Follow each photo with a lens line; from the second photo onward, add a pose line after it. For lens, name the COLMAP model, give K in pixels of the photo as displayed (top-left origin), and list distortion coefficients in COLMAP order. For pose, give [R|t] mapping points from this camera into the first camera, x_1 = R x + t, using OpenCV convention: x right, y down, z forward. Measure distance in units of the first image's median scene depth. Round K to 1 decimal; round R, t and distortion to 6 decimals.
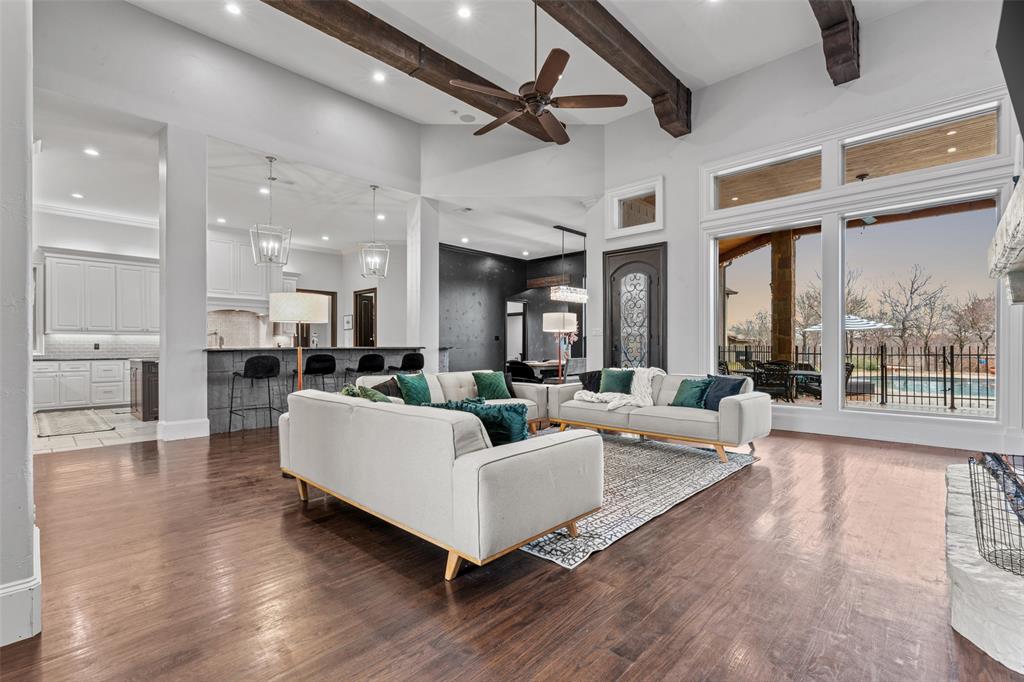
lens RADIAL K [[466.6, 0, 515.6], [0, 466.6, 343.9], [0, 0, 1]] dist [0.000497, -0.000682]
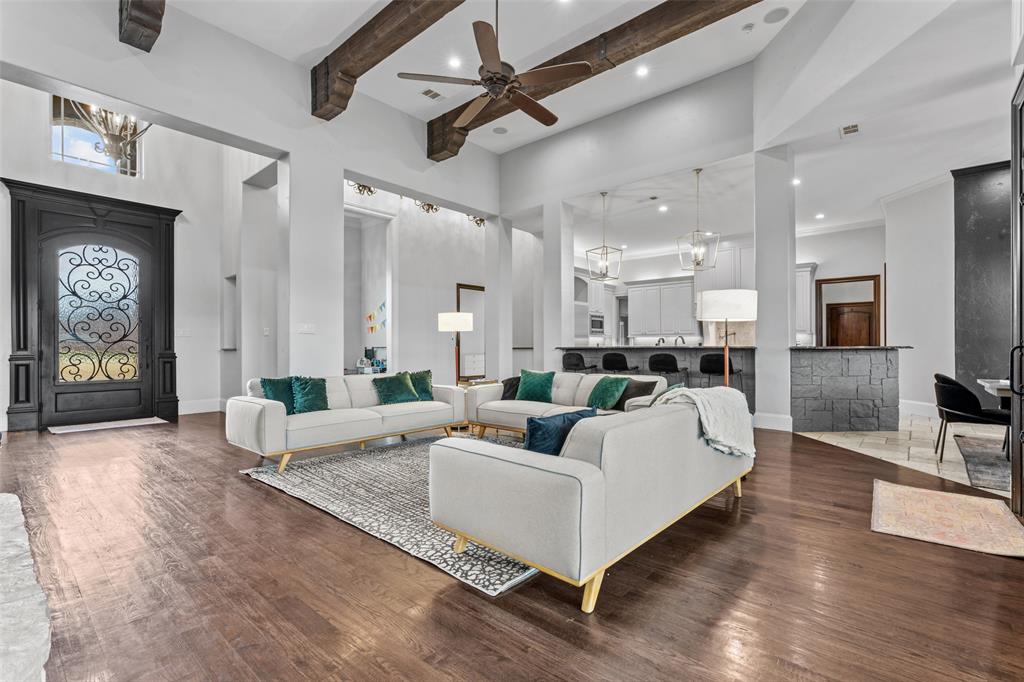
lens RADIAL K [[466.6, 0, 513.5], [0, 466.6, 339.7], [0, 0, 1]] dist [0.000497, -0.000682]
pose [[0.032569, -0.010796, -0.999411, 0.671105], [0.004537, 0.999933, -0.010654, 0.002359], [0.999459, -0.004187, 0.032616, 0.691765]]
